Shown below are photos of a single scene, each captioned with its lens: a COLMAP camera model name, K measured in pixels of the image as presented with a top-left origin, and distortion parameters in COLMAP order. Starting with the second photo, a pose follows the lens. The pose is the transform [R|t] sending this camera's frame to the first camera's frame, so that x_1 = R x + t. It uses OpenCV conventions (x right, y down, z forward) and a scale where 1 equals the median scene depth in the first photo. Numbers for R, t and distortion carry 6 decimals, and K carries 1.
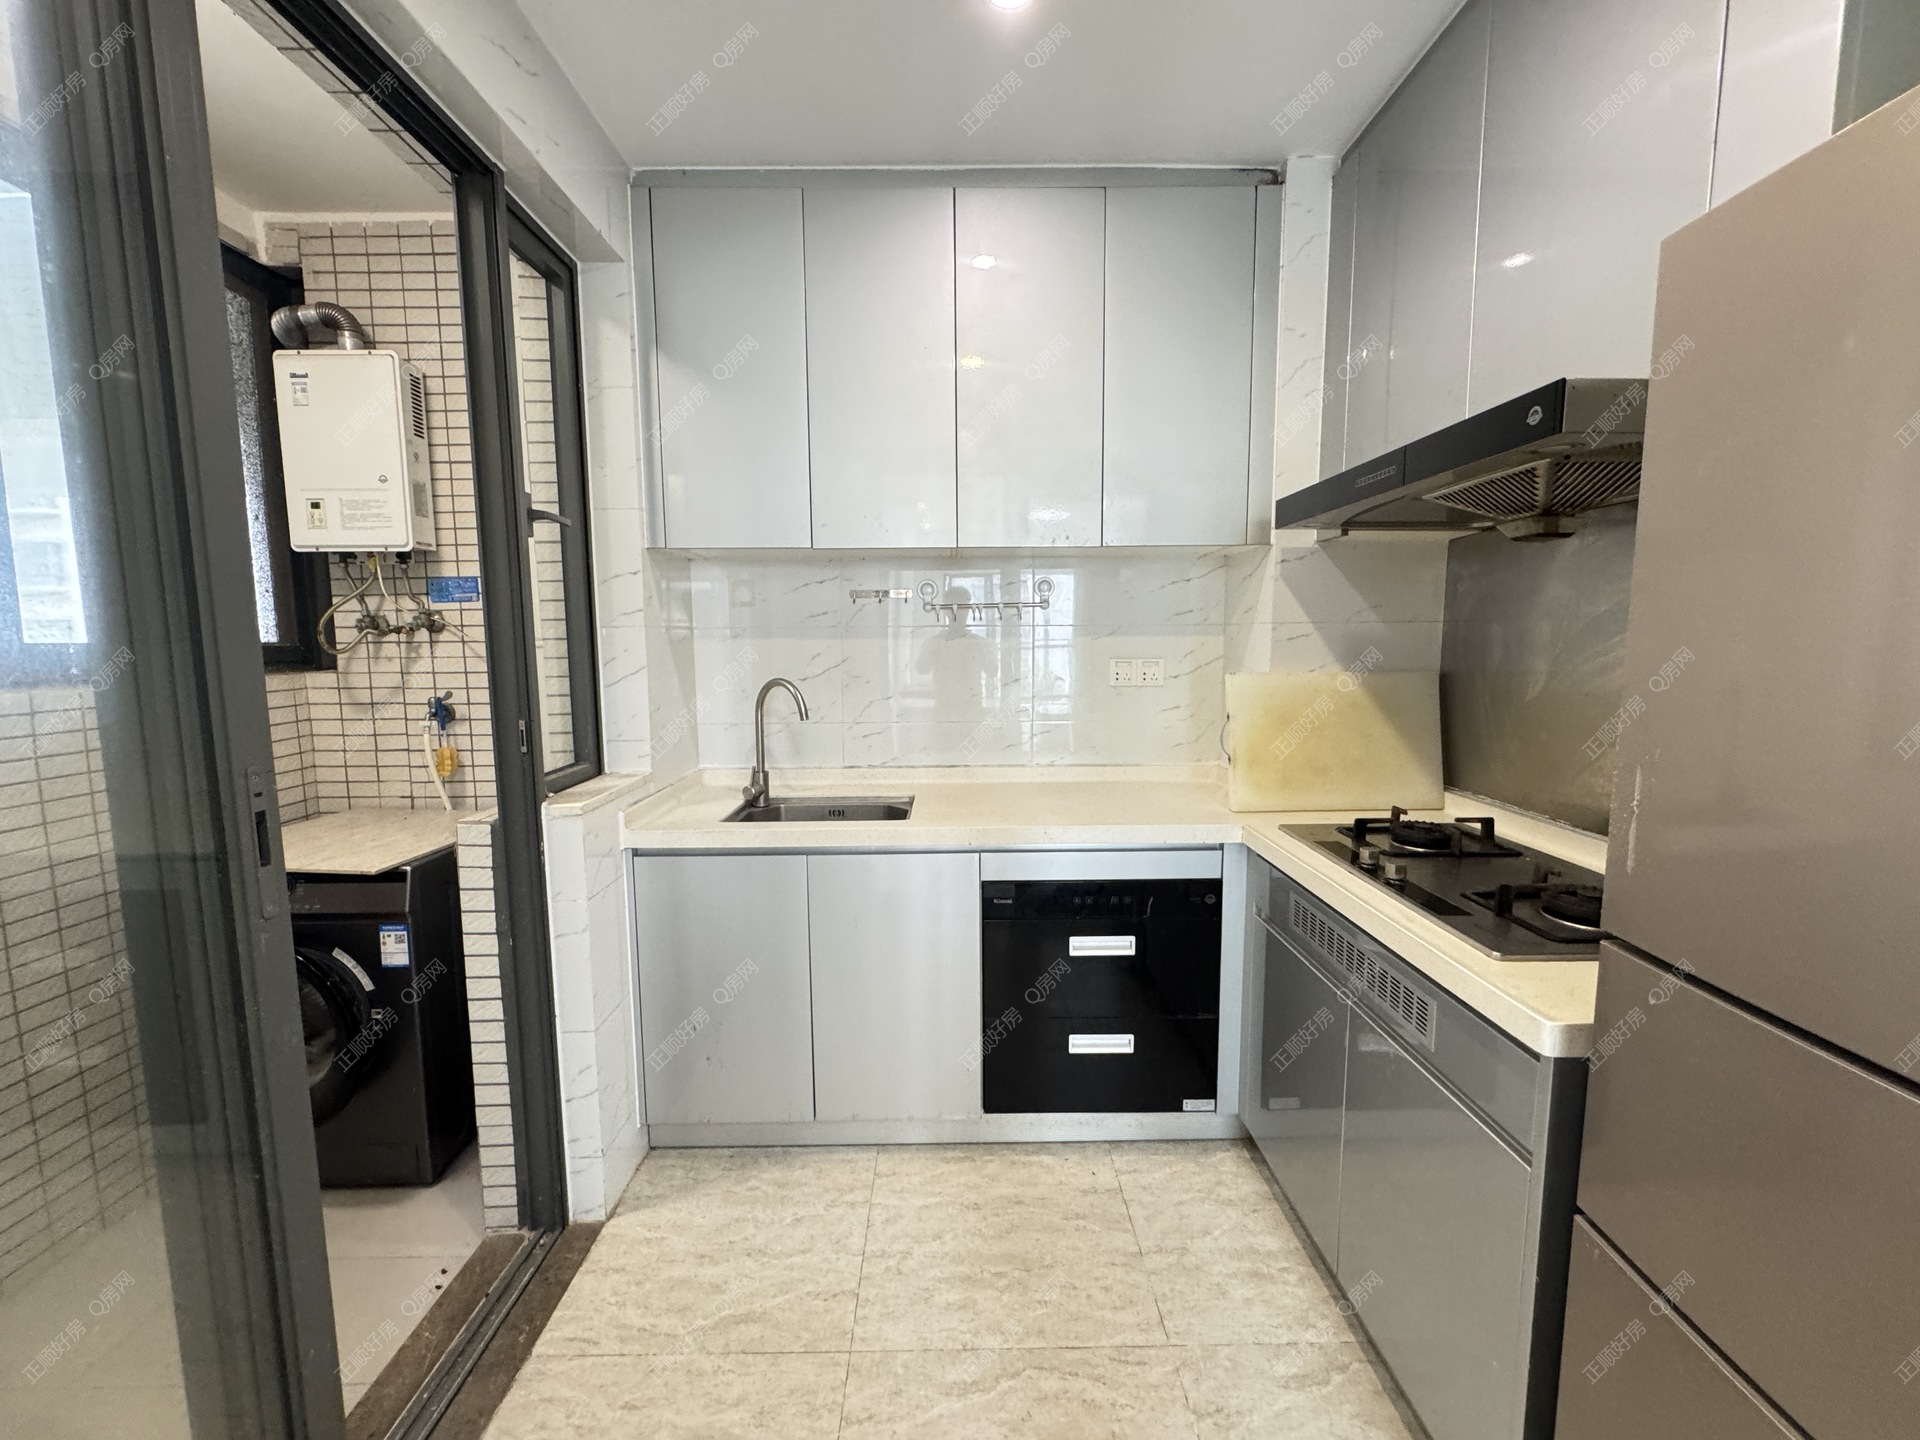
lens RADIAL K [[769.9, 0, 957.9], [0, 769.9, 724.9], [0, 0, 1]] dist [-0.005905, -0.000541]
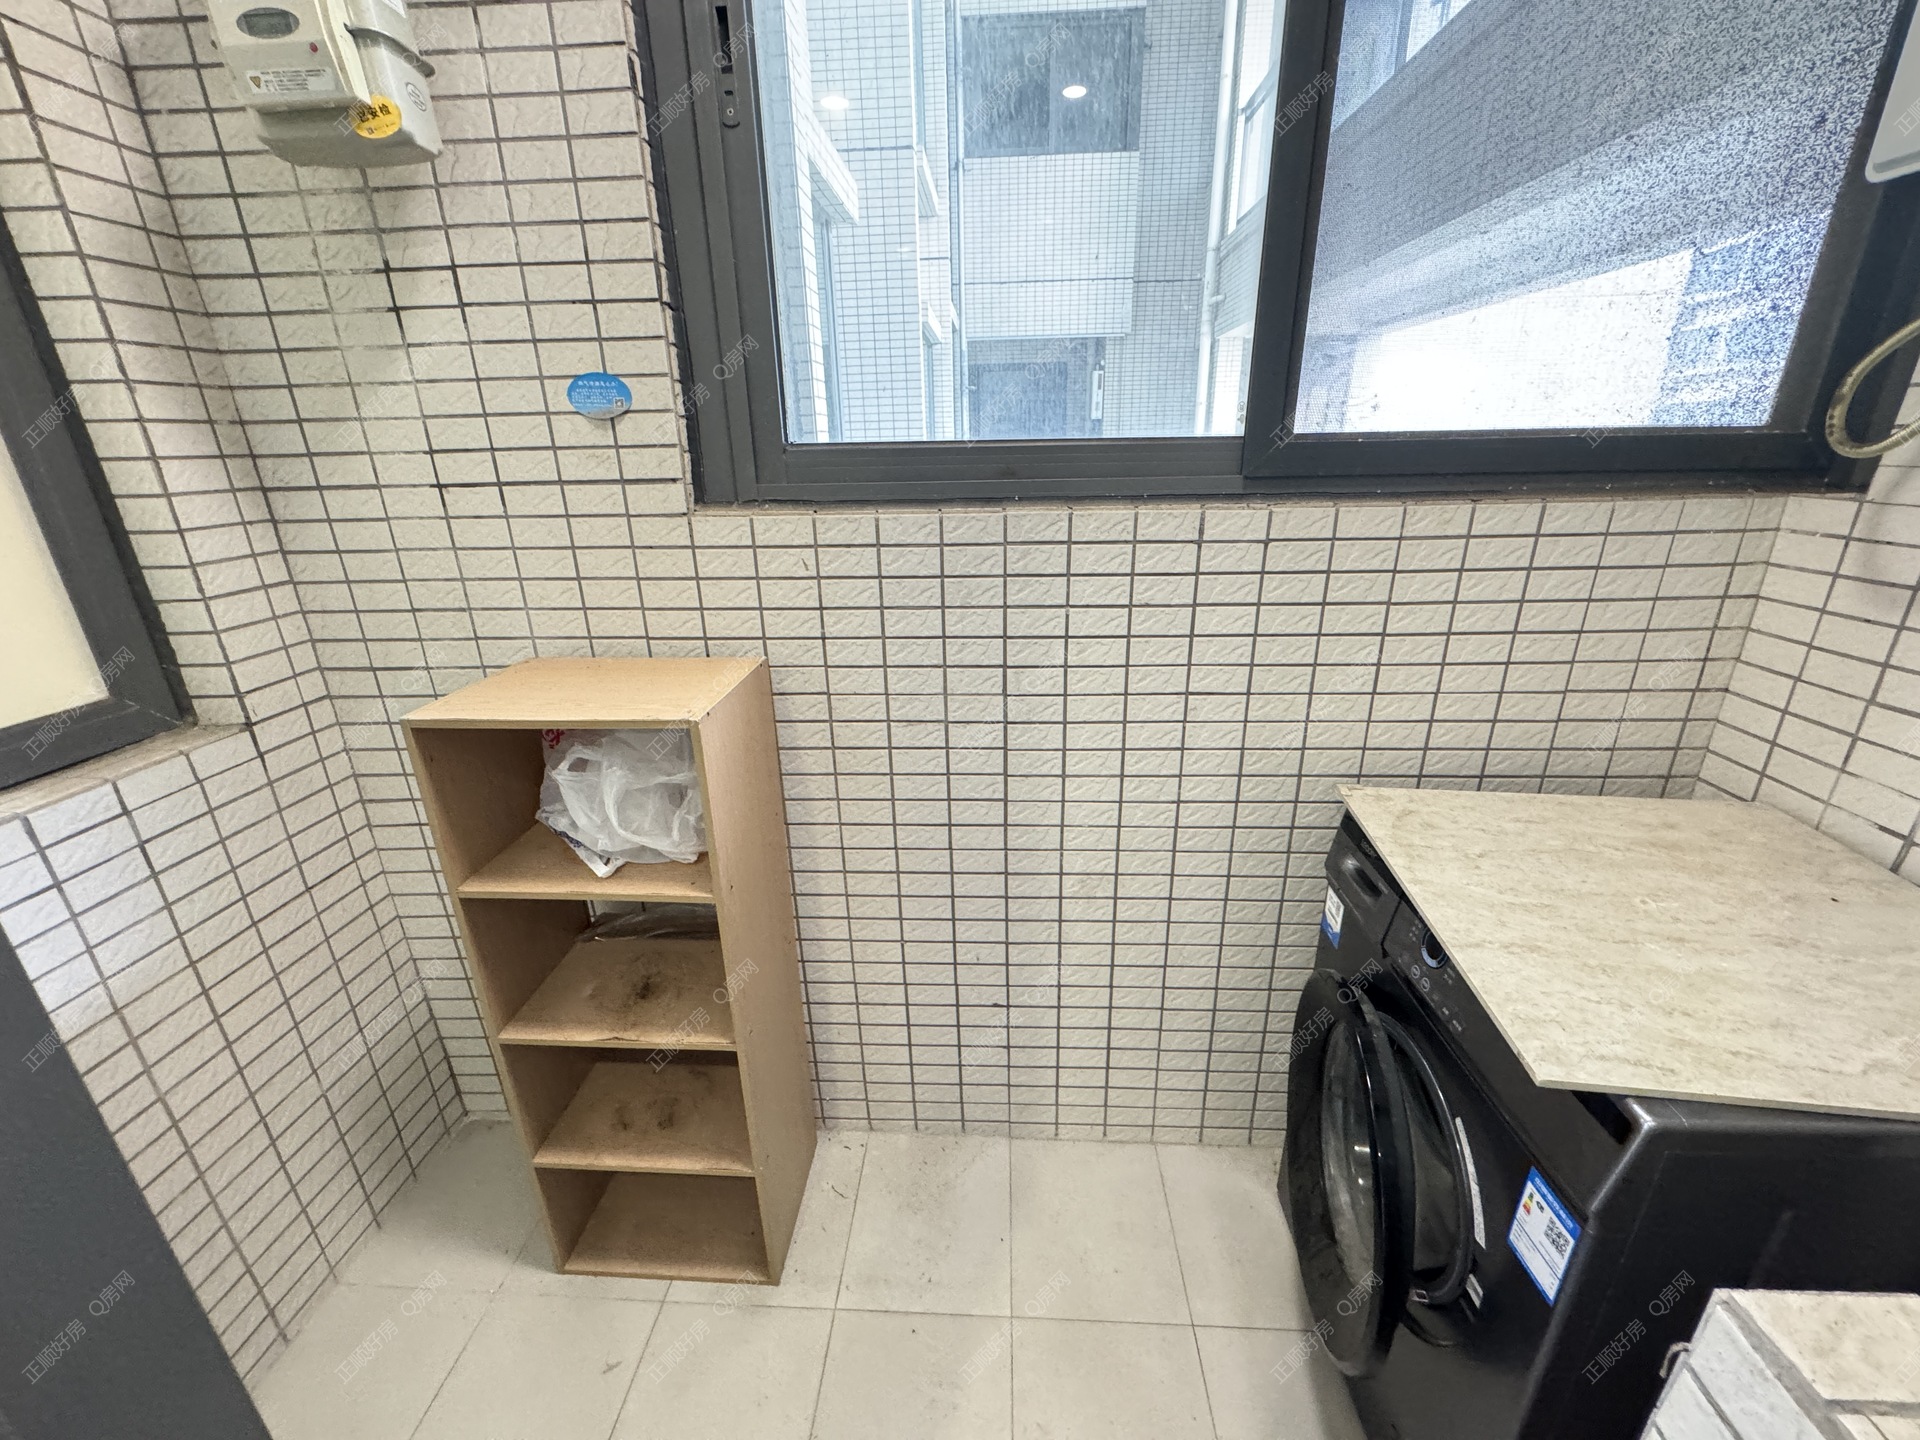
lens RADIAL K [[751.6, 0, 983.1], [0, 751.6, 725.1], [0, 0, 1]] dist [-0.008628, -0.000165]
pose [[-0.065761, 0.343354, -0.936901, -0.362207], [-0.091431, 0.932910, 0.348309, -0.053108], [0.993638, 0.108567, -0.029956, 0.564971]]
